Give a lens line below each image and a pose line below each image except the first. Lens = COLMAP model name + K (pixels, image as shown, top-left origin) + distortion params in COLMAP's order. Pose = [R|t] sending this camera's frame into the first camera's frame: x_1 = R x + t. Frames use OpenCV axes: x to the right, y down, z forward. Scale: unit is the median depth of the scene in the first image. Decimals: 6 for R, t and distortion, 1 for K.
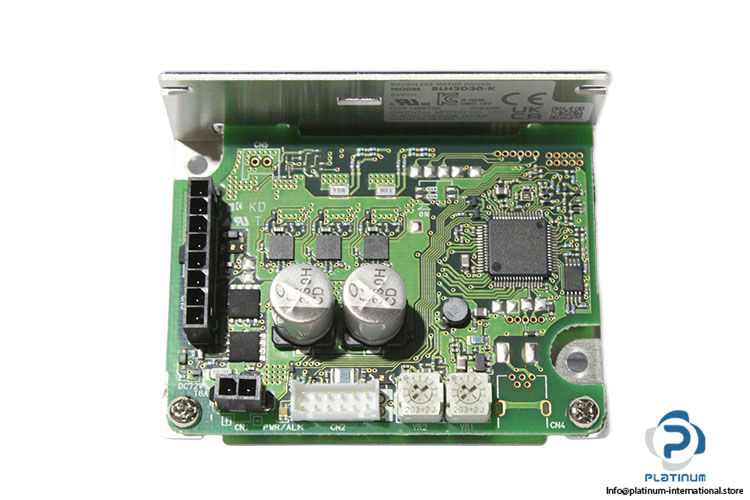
lens RADIAL K [[1725.9, 0, 375.0], [0, 1725.9, 250.0], [0, 0, 1]] dist [0.123879, -0.154774]
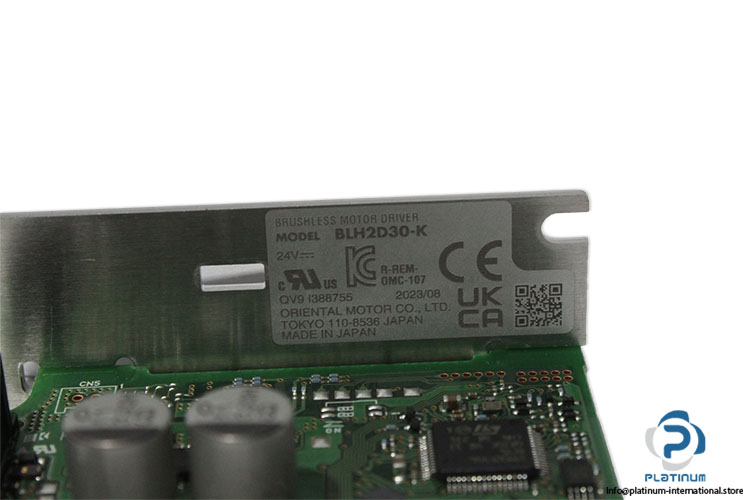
lens RADIAL K [[1725.9, 0, 375.0], [0, 1725.9, 250.0], [0, 0, 1]] dist [0.123879, -0.154774]
pose [[0.999052, -0.042117, 0.010989, 0.039579], [0.037145, 0.693345, -0.719647, 0.394339], [0.022690, 0.719374, 0.694253, 0.507512]]
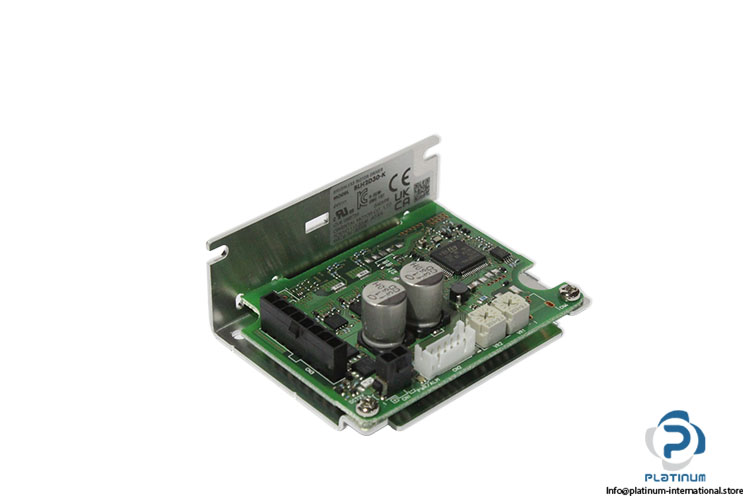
lens RADIAL K [[1725.9, 0, 375.0], [0, 1725.9, 250.0], [0, 0, 1]] dist [0.123879, -0.154774]
pose [[0.743959, -0.375564, 0.552700, -0.771101], [0.628151, 0.675180, -0.386728, 0.512877], [-0.227931, 0.634888, 0.738217, -0.069923]]
